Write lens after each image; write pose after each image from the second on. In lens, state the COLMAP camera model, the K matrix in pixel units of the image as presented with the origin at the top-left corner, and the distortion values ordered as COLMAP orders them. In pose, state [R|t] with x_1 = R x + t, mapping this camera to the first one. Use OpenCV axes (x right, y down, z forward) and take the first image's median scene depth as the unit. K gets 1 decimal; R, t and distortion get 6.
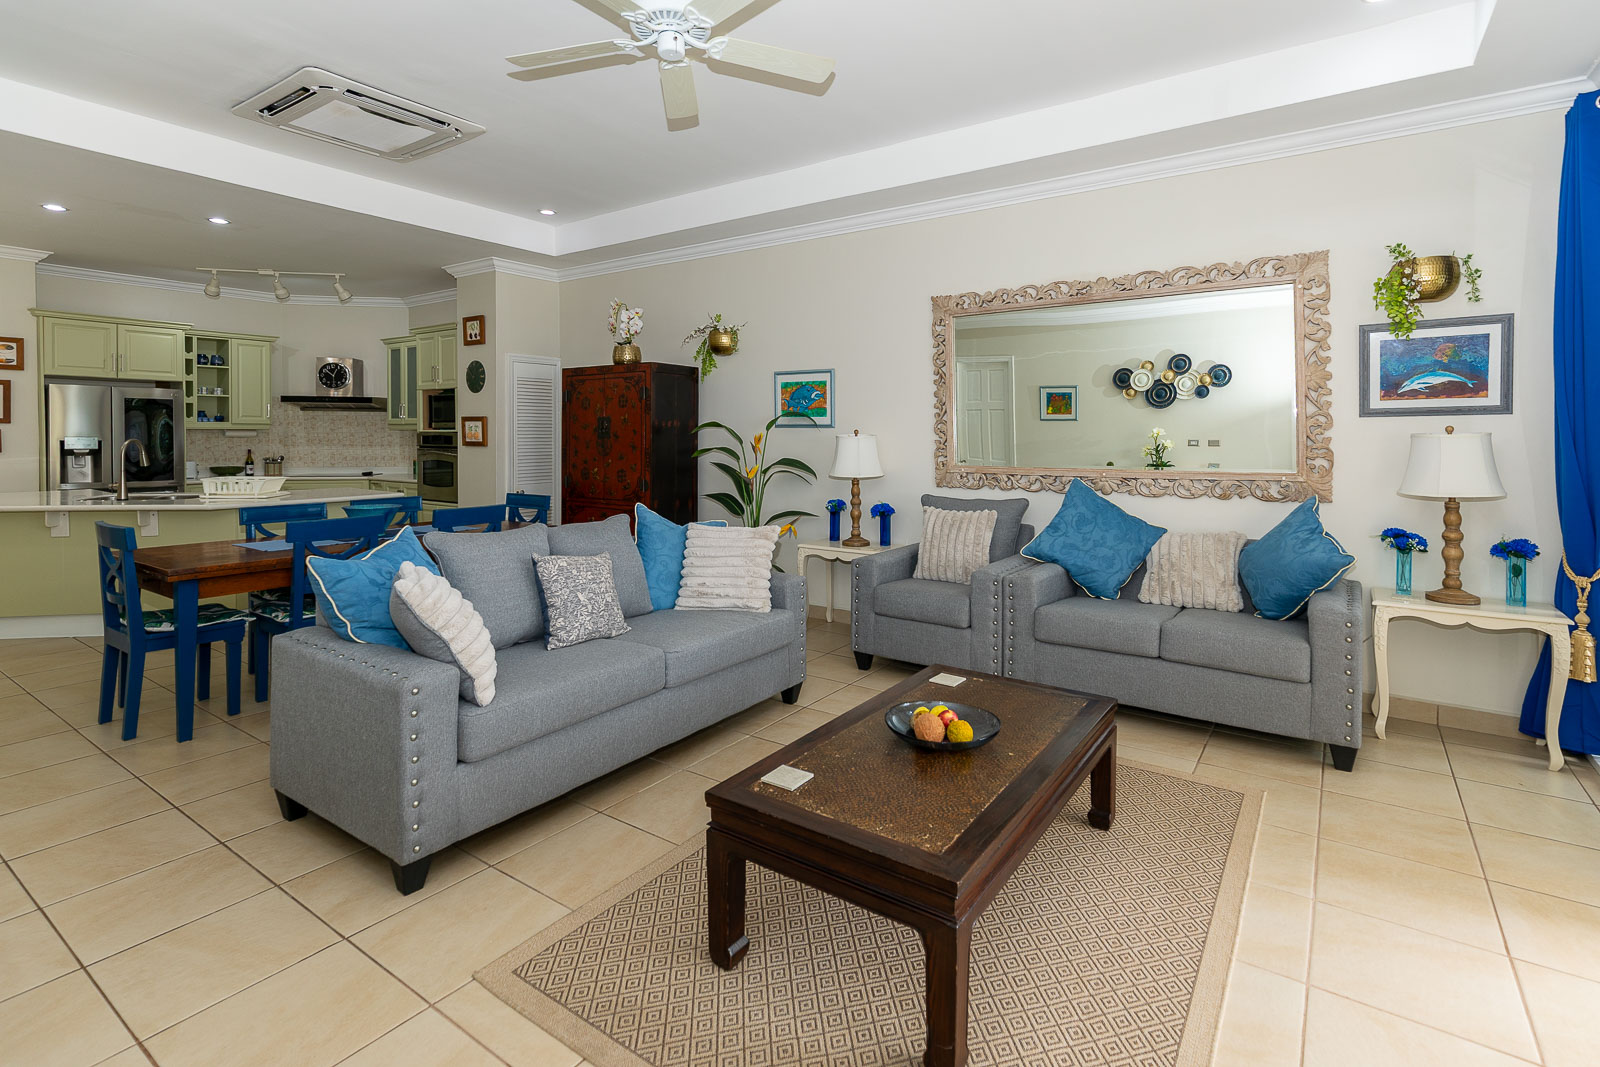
lens RADIAL K [[748.8, 0, 899.3], [0, 748.8, 427.9], [0, 0, 1]] dist [0.002757, 0.000336]
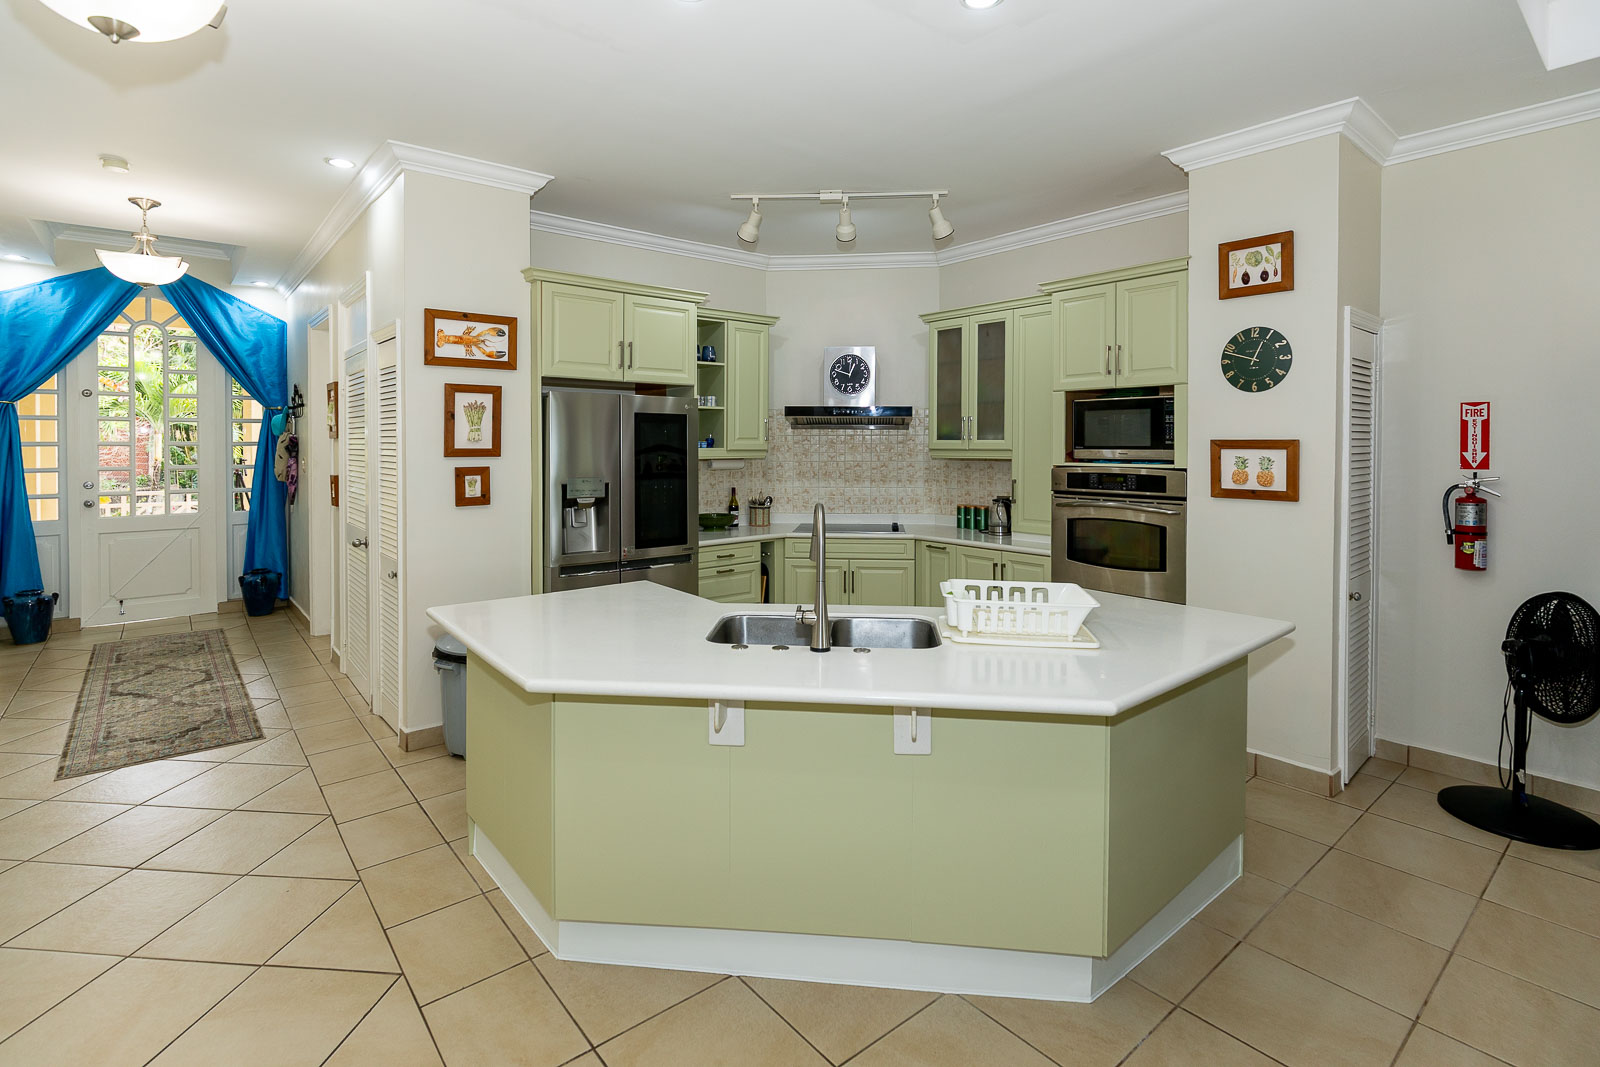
lens RADIAL K [[774.3, 0, 890.1], [0, 774.3, 436.9], [0, 0, 1]] dist [-0.002088, -0.000556]
pose [[0.965491, -0.006910, -0.260346, -0.669137], [0.006649, 0.999976, -0.001882, -0.017774], [0.260353, 0.000086, 0.965513, 0.444946]]
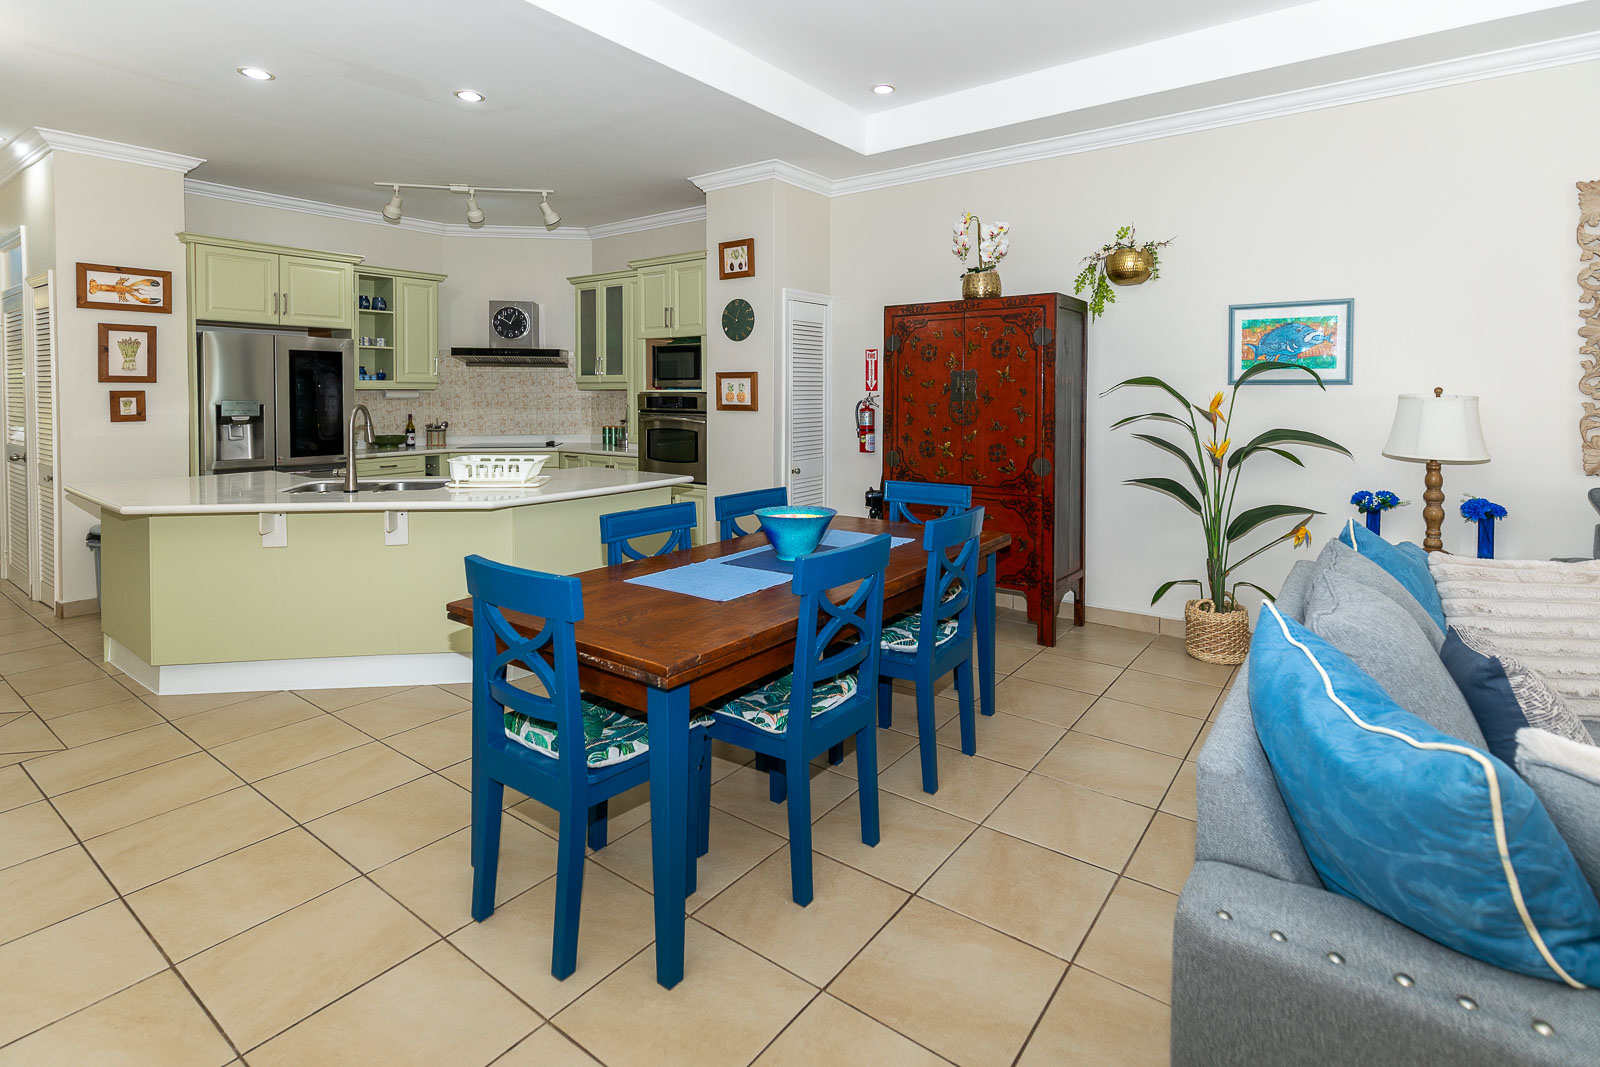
lens RADIAL K [[748.8, 0, 894.0], [0, 748.8, 395.8], [0, 0, 1]] dist [0.002757, 0.000336]
pose [[0.999649, -0.003158, -0.026289, -0.388394], [0.003512, 0.999904, 0.013433, -0.000546], [0.026244, -0.013520, 0.999564, 0.241020]]
